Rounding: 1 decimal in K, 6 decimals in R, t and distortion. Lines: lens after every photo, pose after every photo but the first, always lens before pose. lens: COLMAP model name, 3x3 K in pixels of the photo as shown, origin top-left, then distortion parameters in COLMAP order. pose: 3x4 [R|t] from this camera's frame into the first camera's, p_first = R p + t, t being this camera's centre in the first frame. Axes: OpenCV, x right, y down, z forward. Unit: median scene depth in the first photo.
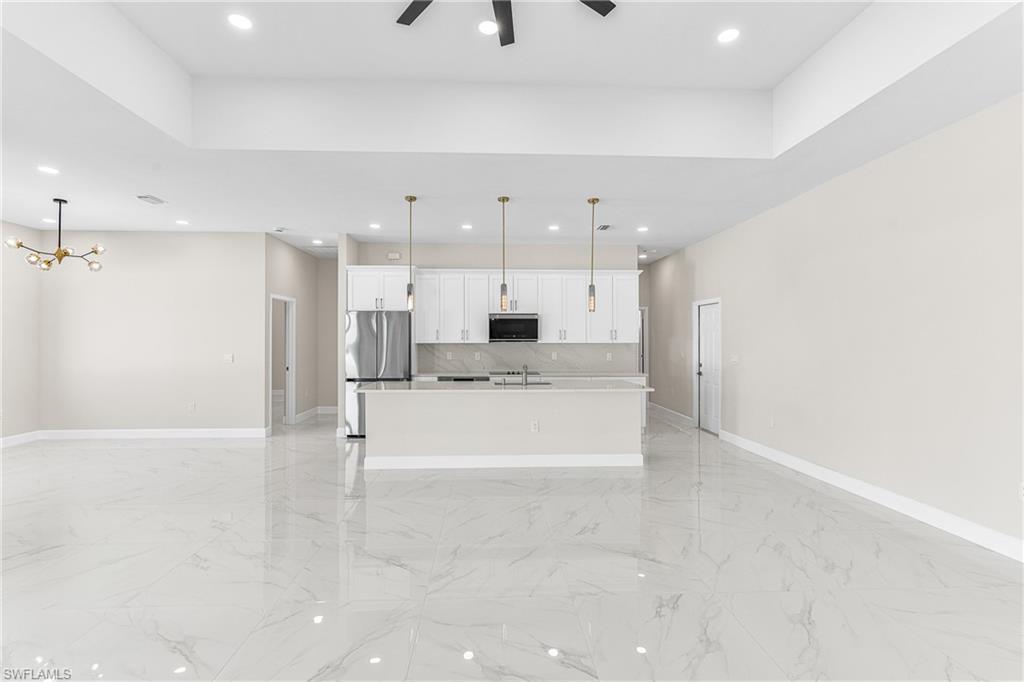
lens RADIAL K [[465.1, 0, 508.9], [0, 465.1, 336.1], [0, 0, 1]] dist [-0.006586, 0.000056]
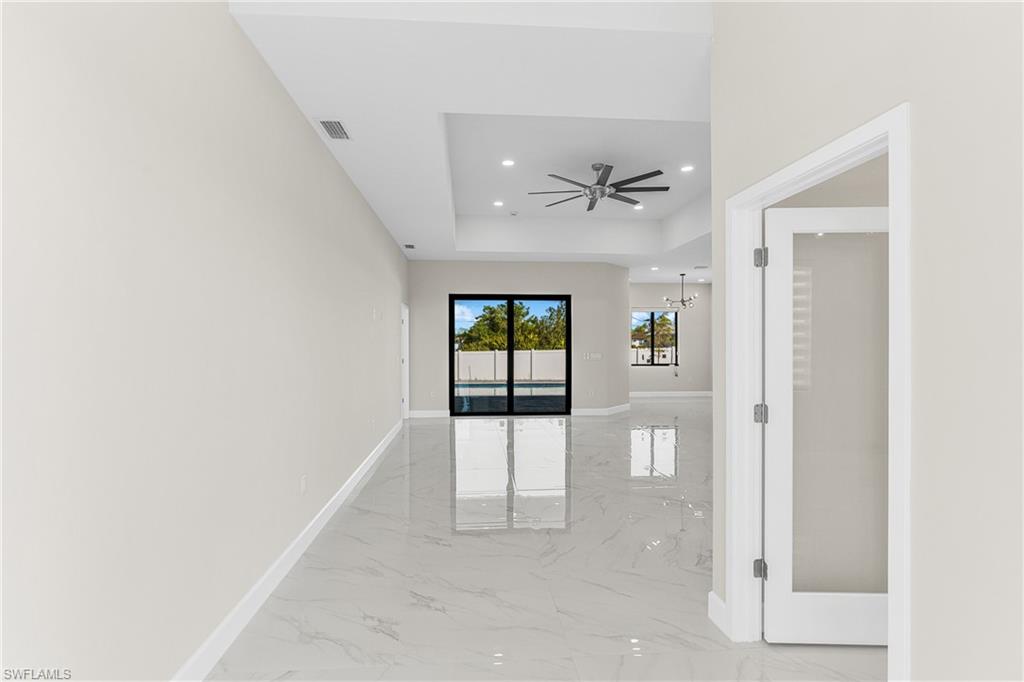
lens RADIAL K [[474.4, 0, 505.0], [0, 474.4, 346.5], [0, 0, 1]] dist [-0.012087, 0.000003]
pose [[0.031999, 0.007534, -0.999459, 0.797335], [0.008922, 0.999930, 0.007823, 0.001248], [0.999448, -0.009168, 0.031930, 0.104380]]
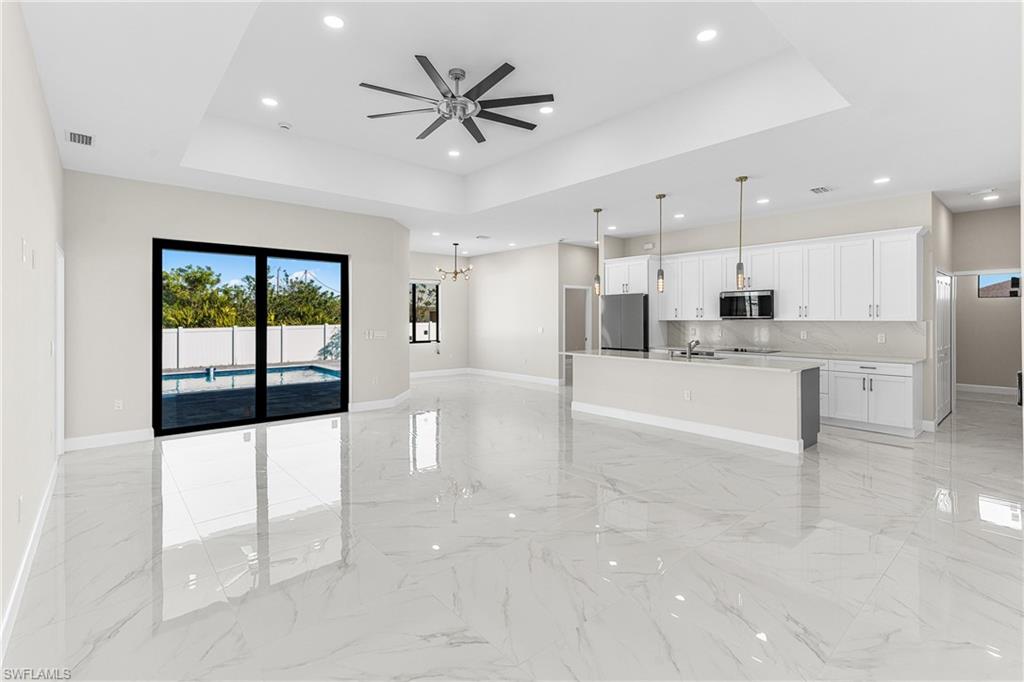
lens RADIAL K [[470.6, 0, 503.8], [0, 470.6, 318.6], [0, 0, 1]] dist [-0.000738, 0.000288]
pose [[0.614625, 0.000772, -0.788819, 0.485683], [0.007012, 0.999955, 0.006442, 0.000876], [0.788788, -0.009491, 0.614592, -0.023609]]
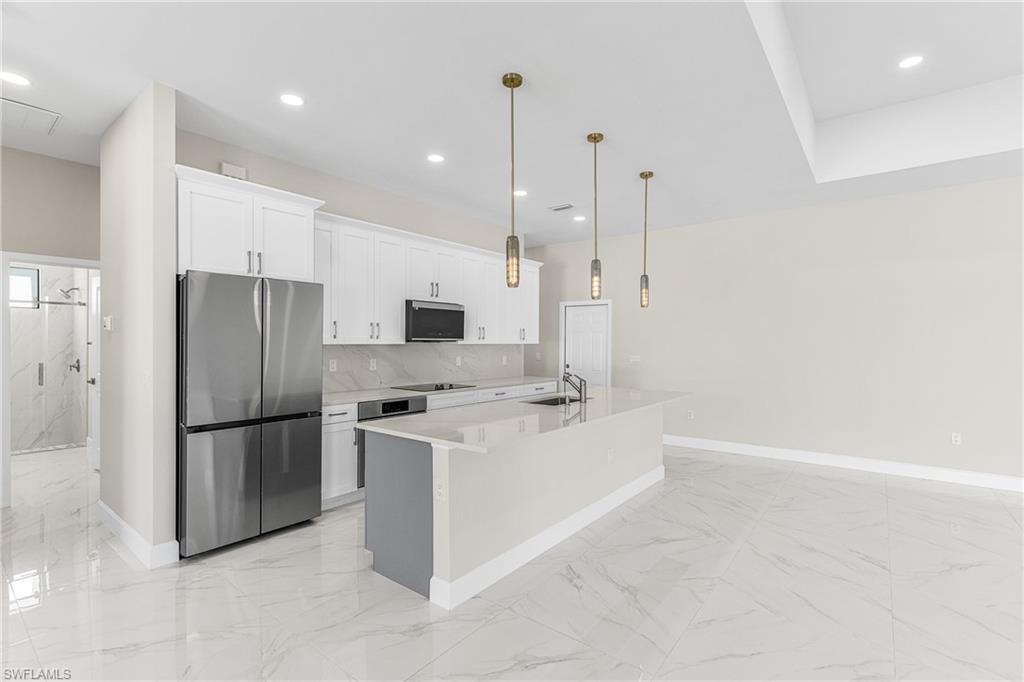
lens RADIAL K [[469.3, 0, 512.0], [0, 469.3, 341.0], [0, 0, 1]] dist [-0.006475, -0.000188]
pose [[0.654480, 0.004824, 0.756064, -0.448513], [-0.011811, 0.999923, 0.003844, 0.006305], [-0.755987, -0.011446, 0.654486, 0.455458]]
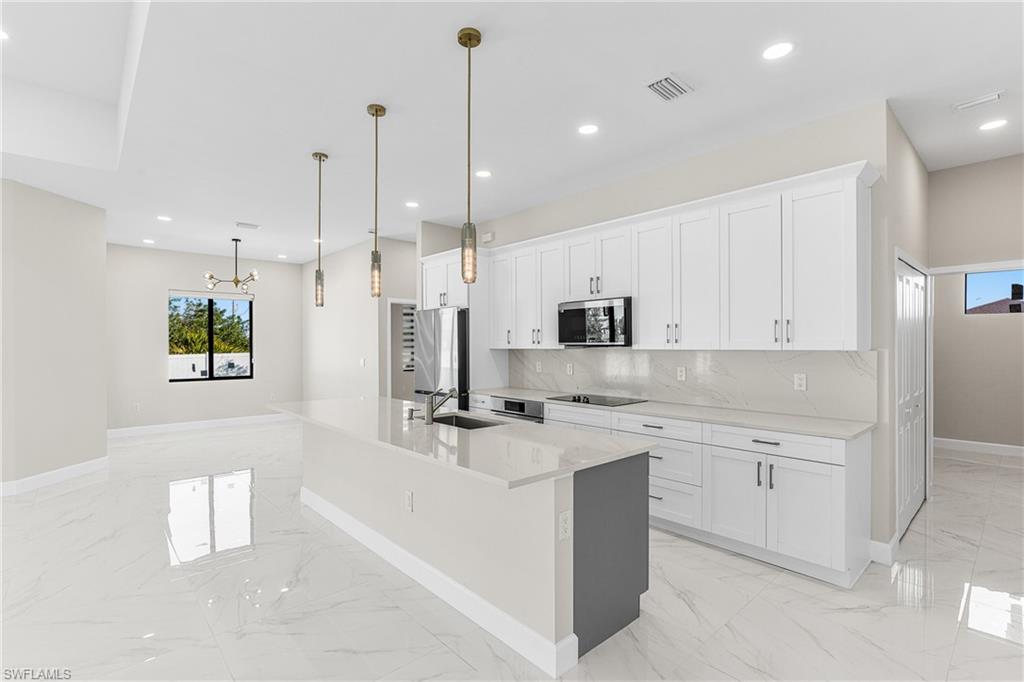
lens RADIAL K [[474.4, 0, 505.0], [0, 474.4, 346.5], [0, 0, 1]] dist [-0.012087, 0.000003]
pose [[0.633168, 0.000597, -0.774014, 0.407558], [0.009132, 0.999924, 0.008242, 0.005624], [0.773960, -0.012287, 0.633115, 0.532896]]
